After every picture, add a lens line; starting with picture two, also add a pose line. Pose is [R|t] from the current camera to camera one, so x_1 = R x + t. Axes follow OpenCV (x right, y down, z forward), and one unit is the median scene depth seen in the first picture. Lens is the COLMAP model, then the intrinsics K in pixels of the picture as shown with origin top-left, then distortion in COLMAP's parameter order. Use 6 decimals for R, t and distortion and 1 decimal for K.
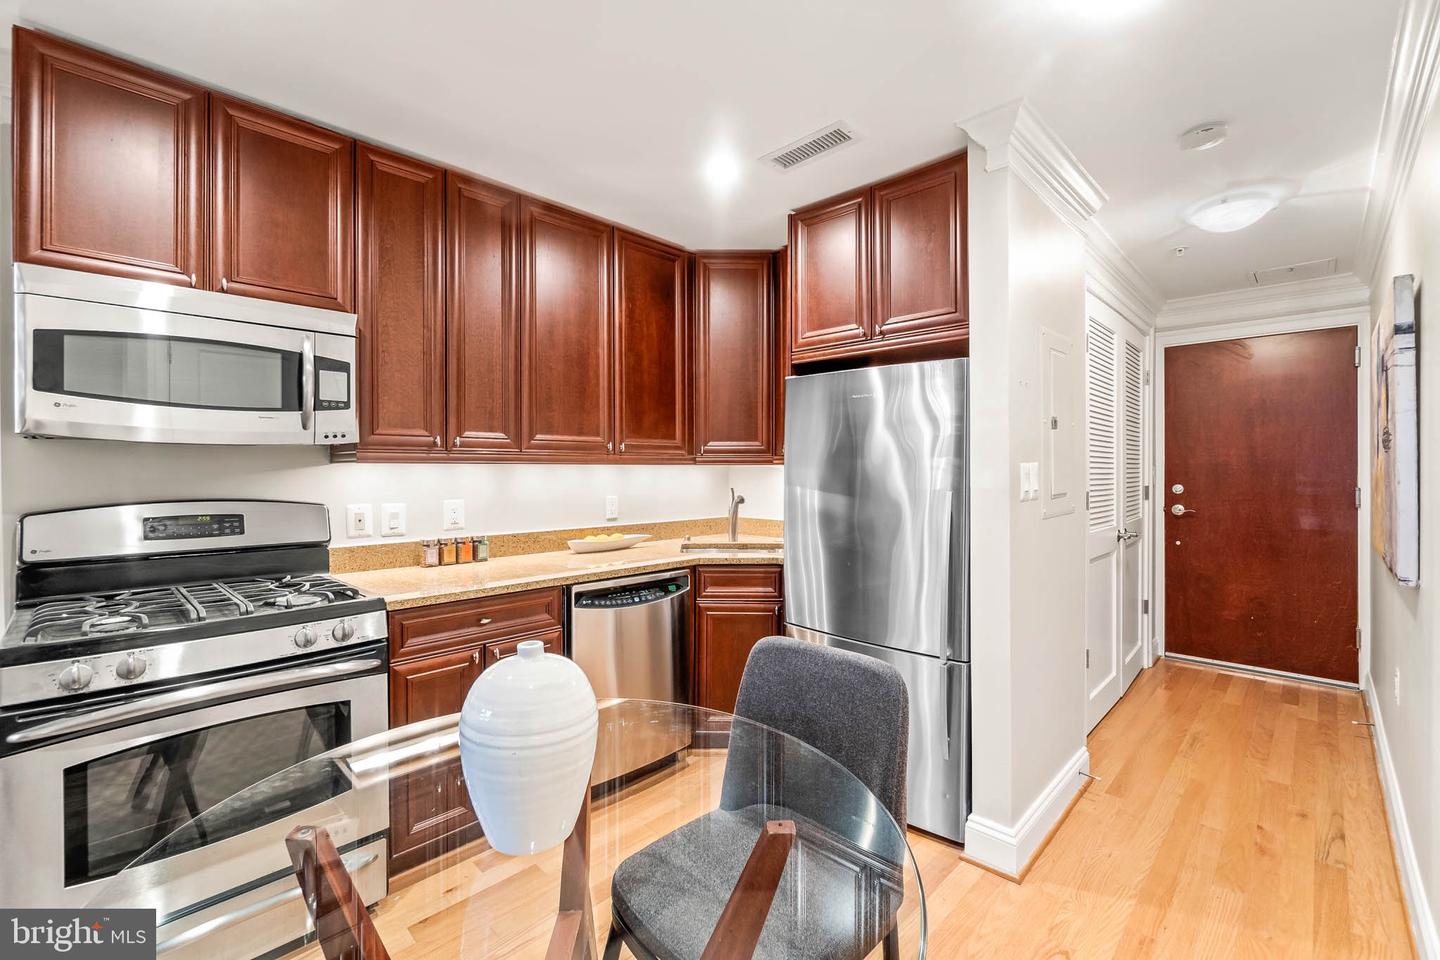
lens RADIAL K [[615.2, 0, 715.1], [0, 615.2, 470.2], [0, 0, 1]] dist [-0.013442, -0.000099]
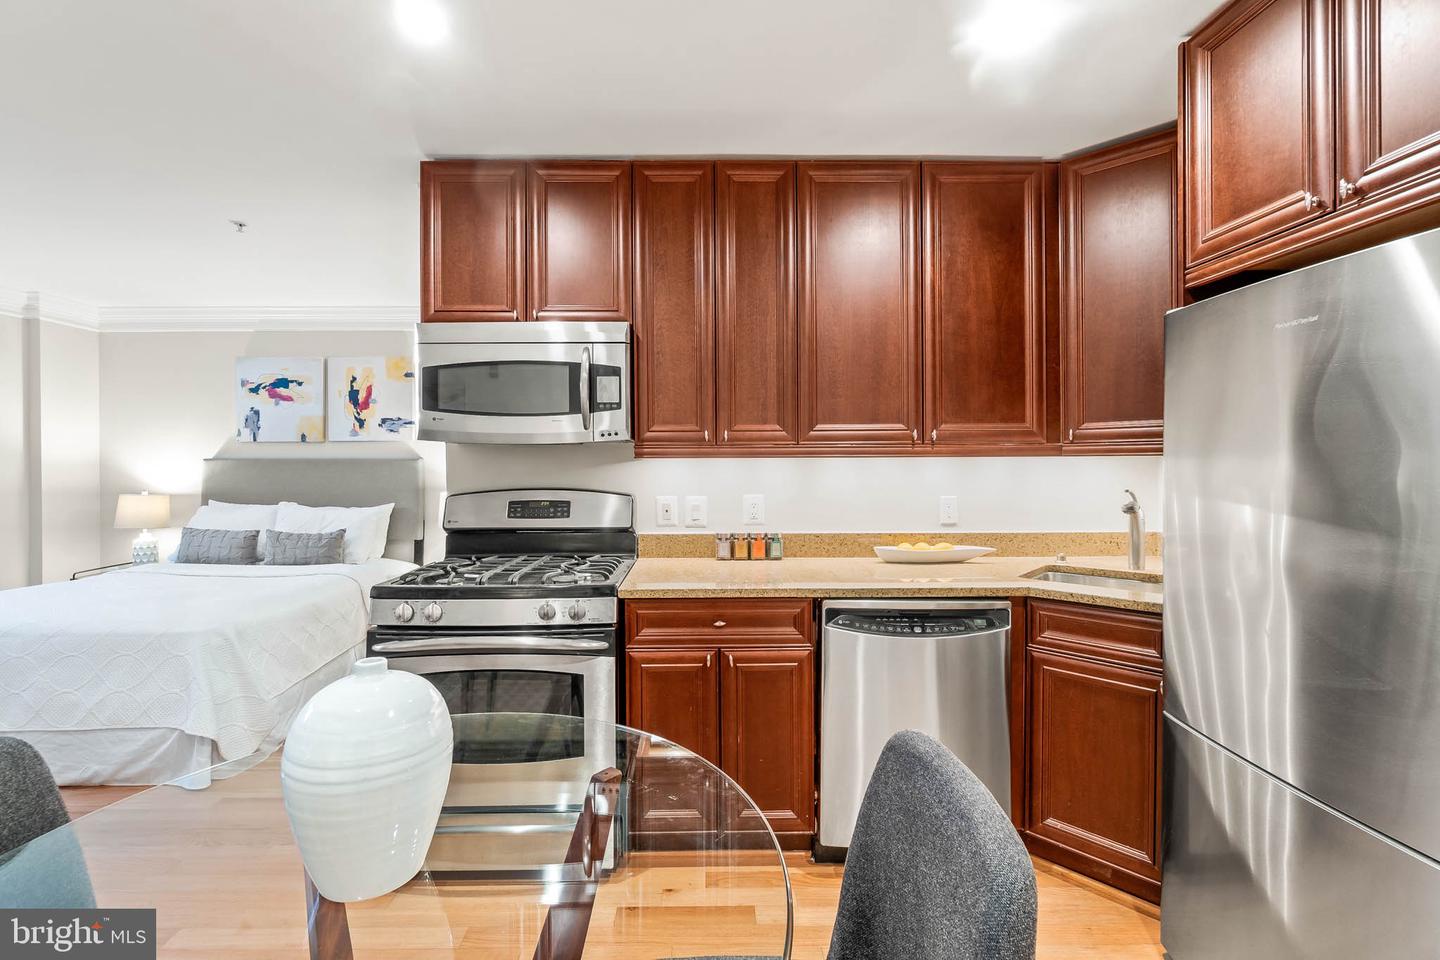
lens RADIAL K [[626.1, 0, 715.4], [0, 626.1, 465.7], [0, 0, 1]] dist [-0.007849, -0.000483]
pose [[0.709511, -0.000005, -0.704694, 0.263179], [0.002422, 0.999994, 0.002431, -0.000688], [0.704690, -0.003431, 0.709507, 0.270310]]
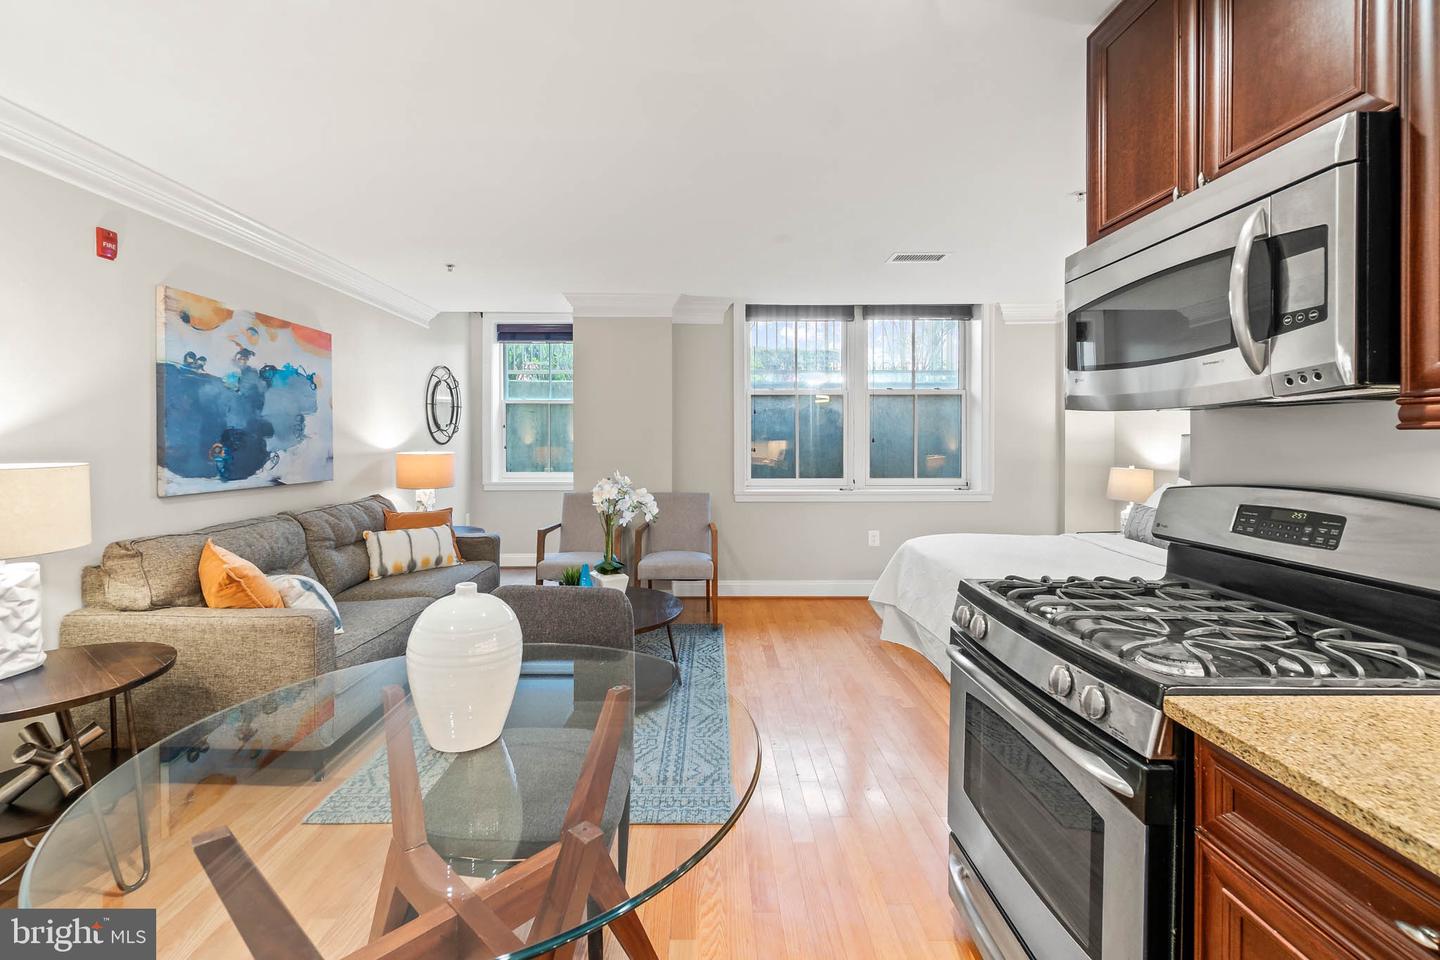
lens RADIAL K [[629.0, 0, 698.6], [0, 629.0, 445.9], [0, 0, 1]] dist [-0.001840, -0.000100]
pose [[-0.720908, 0.006732, -0.692998, 0.091725], [0.001346, 0.999965, 0.008314, -0.003184], [0.693030, 0.005061, -0.720891, 0.849889]]
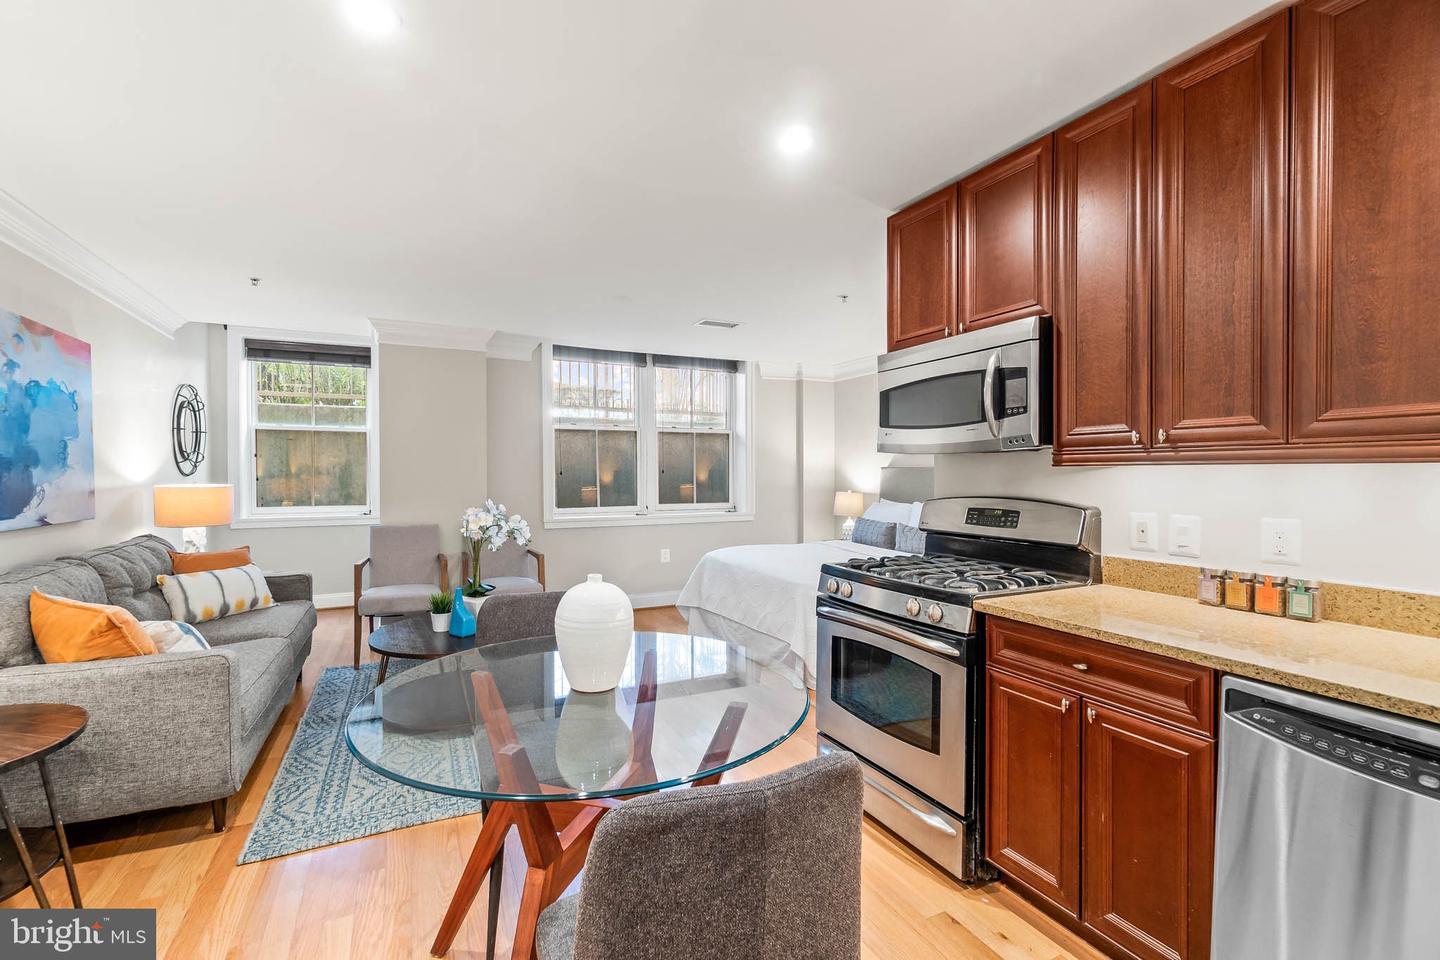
lens RADIAL K [[631.8, 0, 696.5], [0, 631.8, 478.2], [0, 0, 1]] dist [-0.001105, 0.000121]
pose [[-0.355395, 0.010475, -0.934658, 0.478976], [0.001270, 0.999942, 0.010723, -0.003474], [0.934715, 0.002624, -0.355387, 0.721213]]
